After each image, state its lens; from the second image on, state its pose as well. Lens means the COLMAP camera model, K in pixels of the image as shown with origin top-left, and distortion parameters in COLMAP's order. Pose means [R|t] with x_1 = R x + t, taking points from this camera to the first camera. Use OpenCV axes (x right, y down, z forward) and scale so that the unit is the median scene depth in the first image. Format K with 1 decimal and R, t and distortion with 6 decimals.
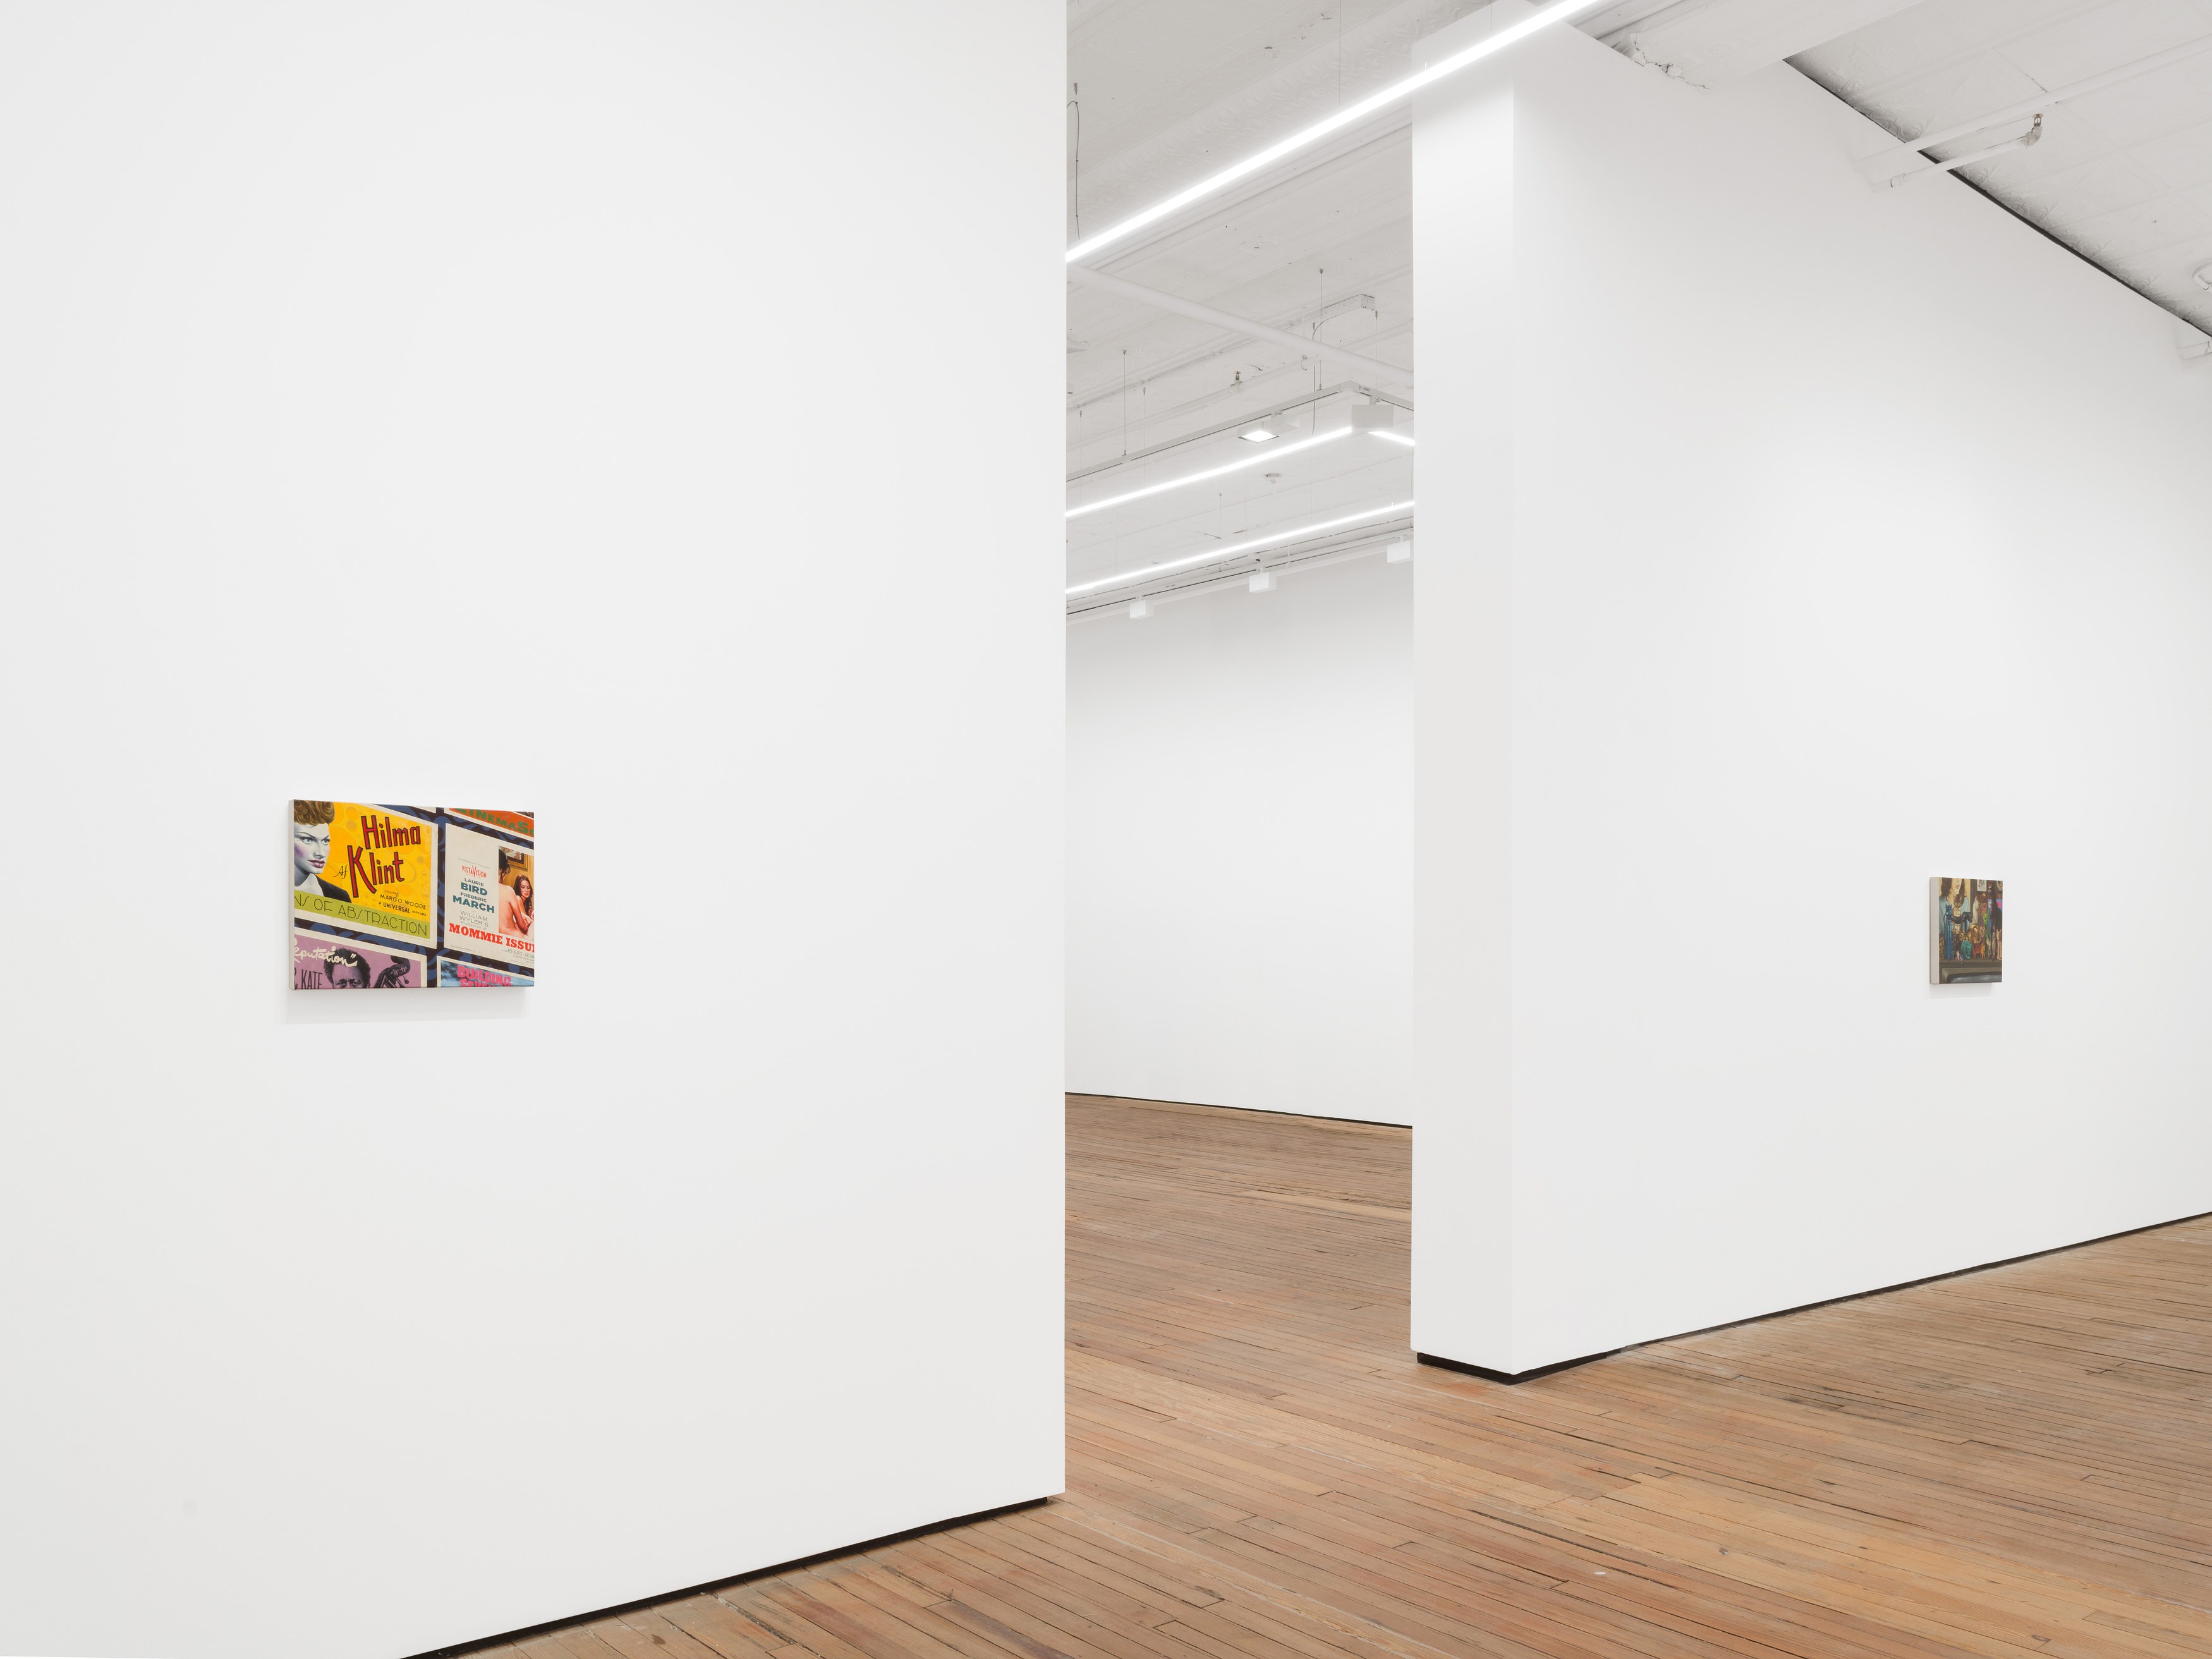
lens RADIAL K [[1731.9, 0, 1104.0], [0, 1731.9, 889.0], [0, 0, 1]] dist [-0.003270, 0.005474]
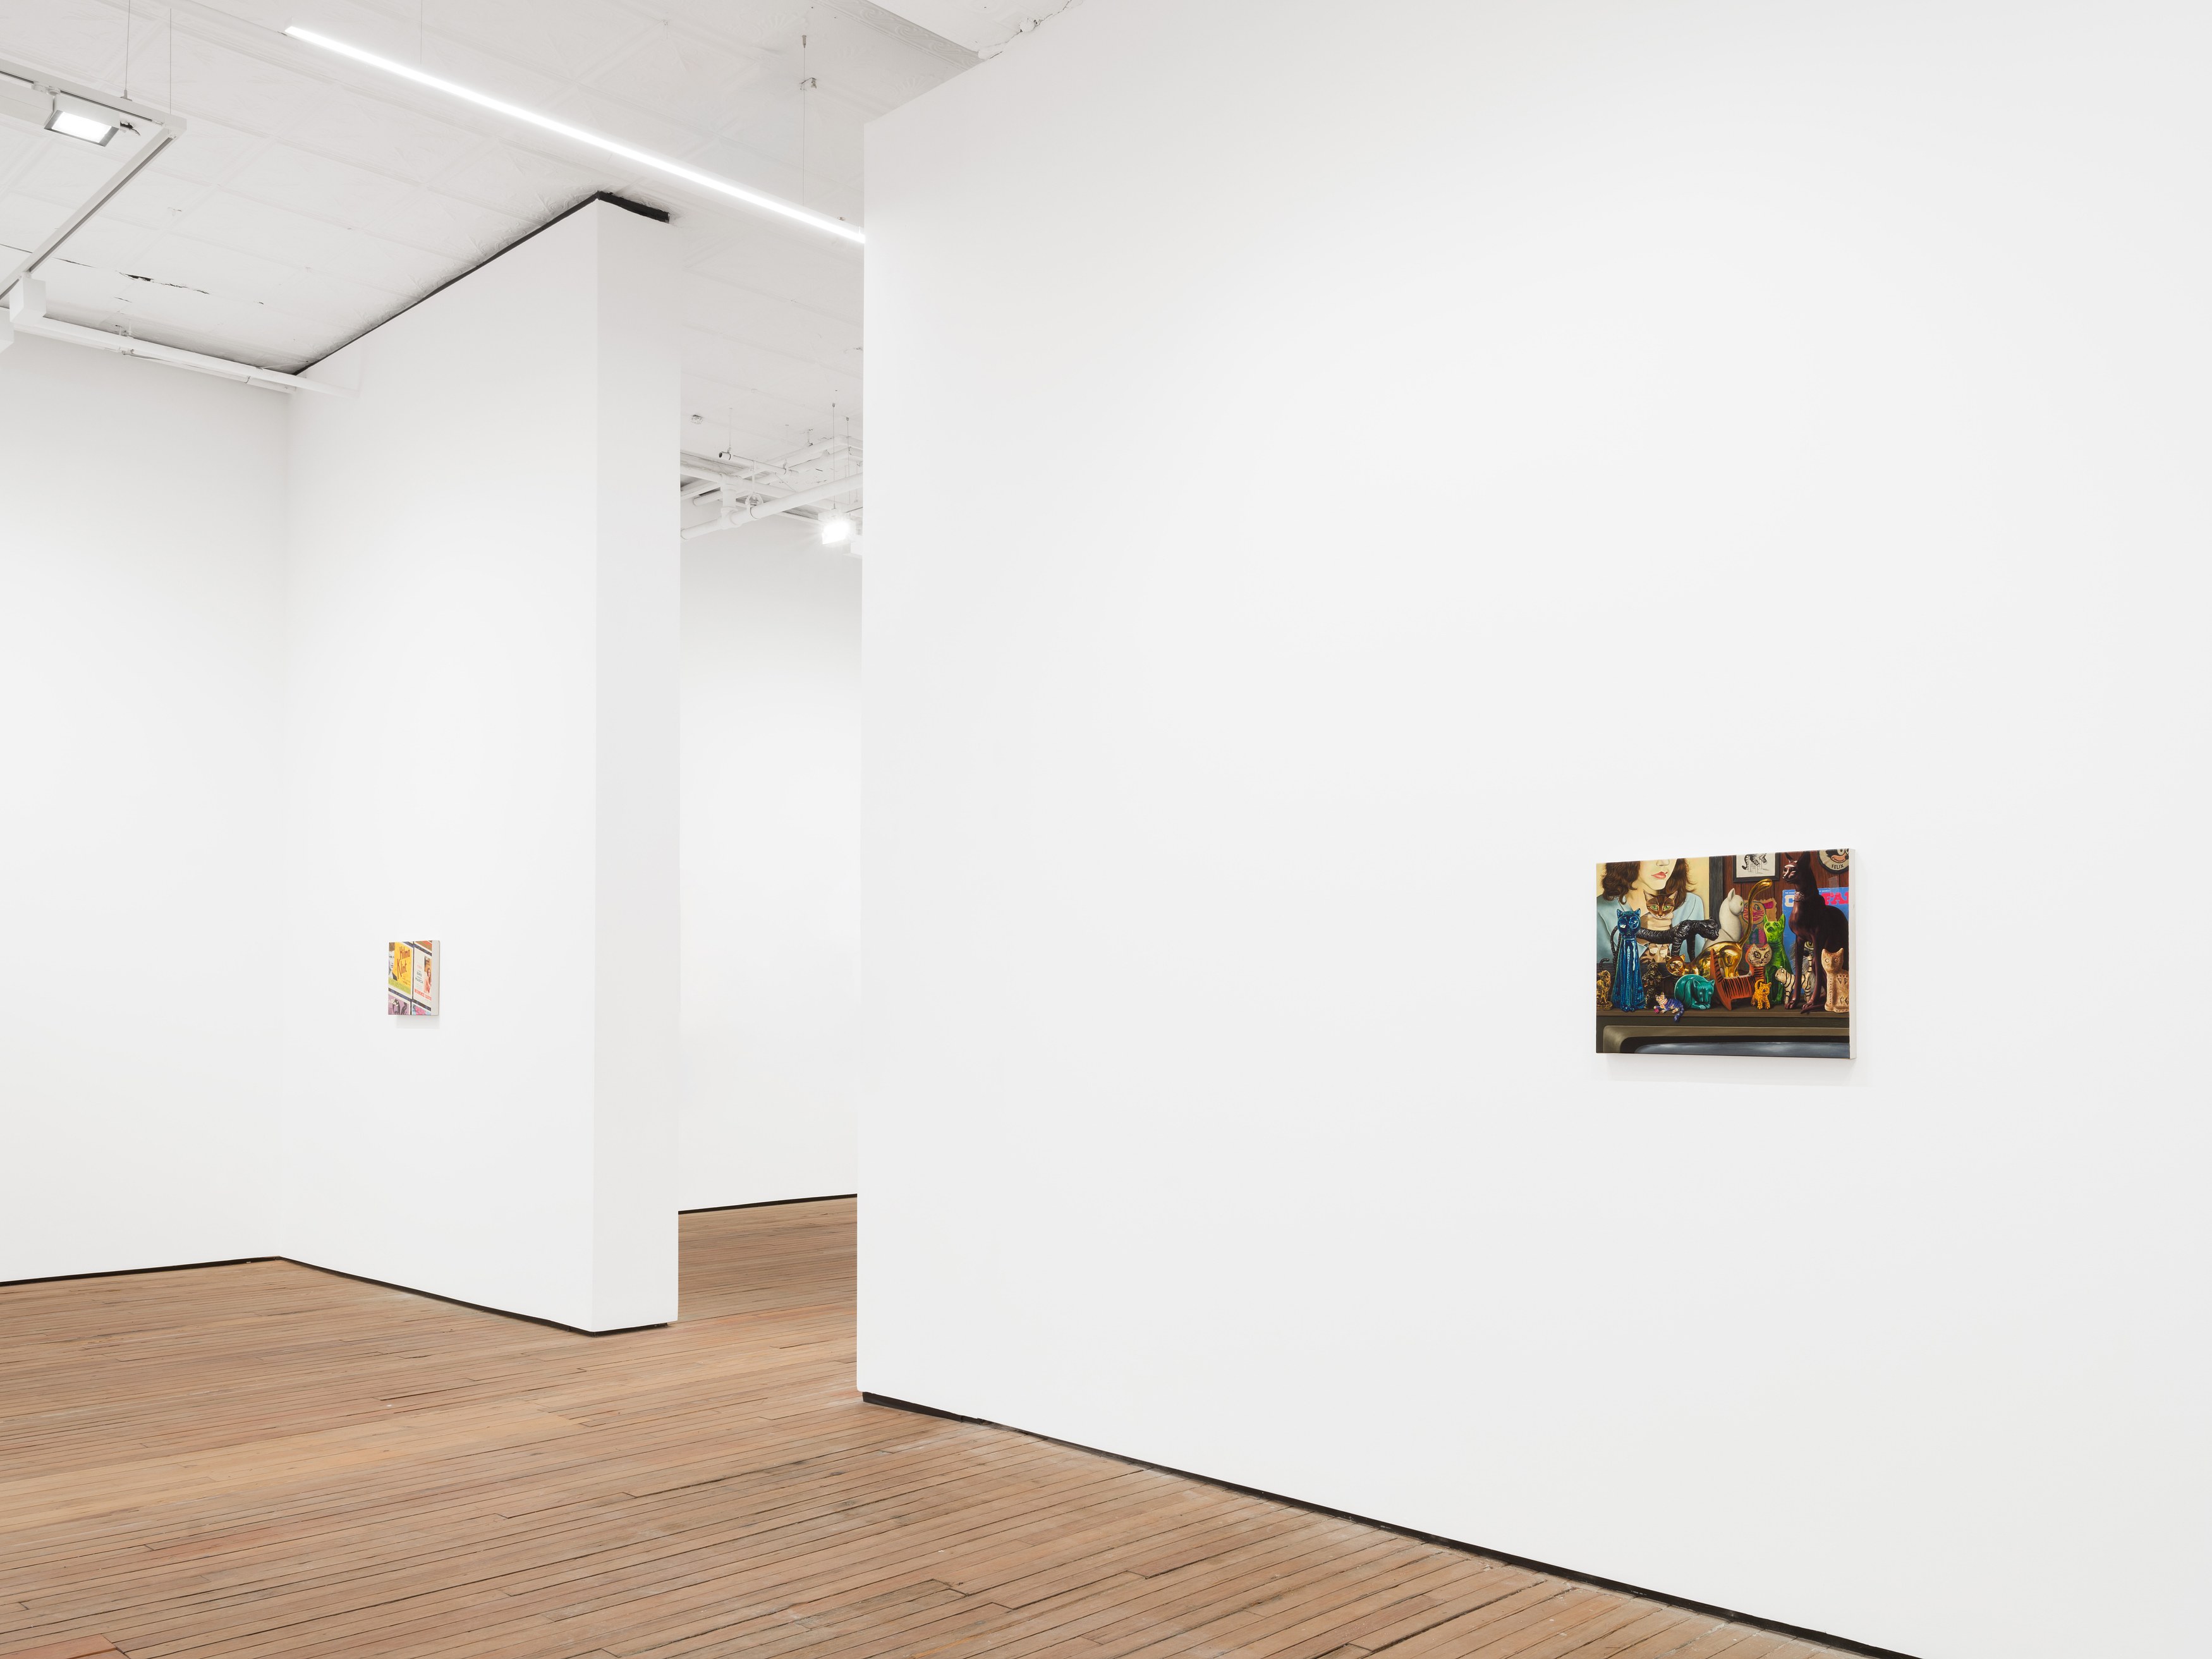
lens RADIAL K [[1853.9, 0, 1106.0], [0, 1853.9, 829.5], [0, 0, 1]] dist [0.013411, 0.004804]
pose [[0.097417, -0.095579, -0.990644, 1.062526], [0.033319, 0.995133, -0.092736, 0.032799], [0.994686, -0.023973, 0.100128, 0.774552]]
